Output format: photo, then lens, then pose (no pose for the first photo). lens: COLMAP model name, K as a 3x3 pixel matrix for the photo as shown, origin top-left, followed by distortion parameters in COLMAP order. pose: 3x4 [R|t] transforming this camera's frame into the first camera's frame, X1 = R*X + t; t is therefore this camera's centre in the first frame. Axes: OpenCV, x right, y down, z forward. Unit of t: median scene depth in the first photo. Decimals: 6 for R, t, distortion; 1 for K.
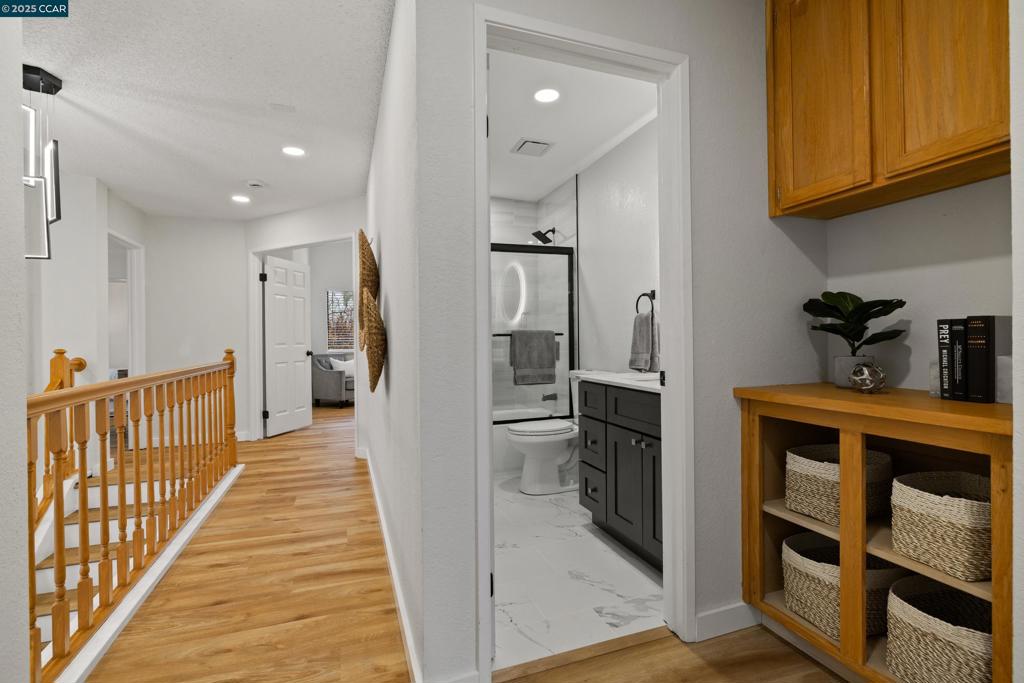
lens RADIAL K [[463.7, 0, 507.6], [0, 463.7, 340.1], [0, 0, 1]] dist [-0.003232, 0.000028]
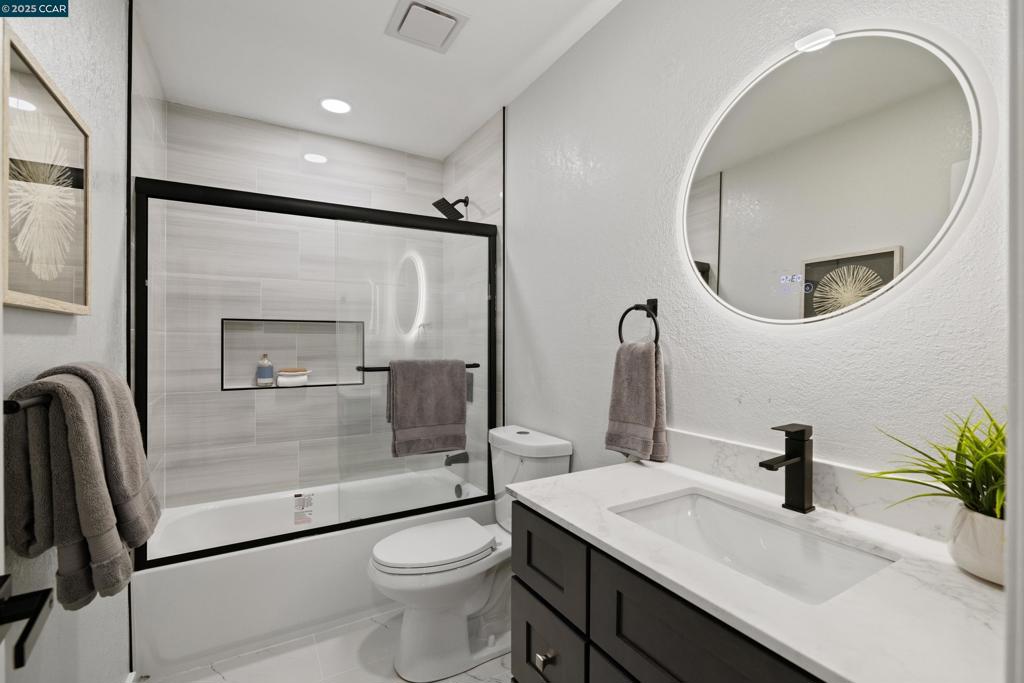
lens RADIAL K [[451.6, 0, 509.8], [0, 451.6, 341.3], [0, 0, 1]] dist [-0.001717, 0.000160]
pose [[0.982505, 0.010907, 0.185916, 0.049828], [-0.010928, 0.999940, -0.000911, -0.045677], [-0.185915, -0.001137, 0.982565, 0.418927]]
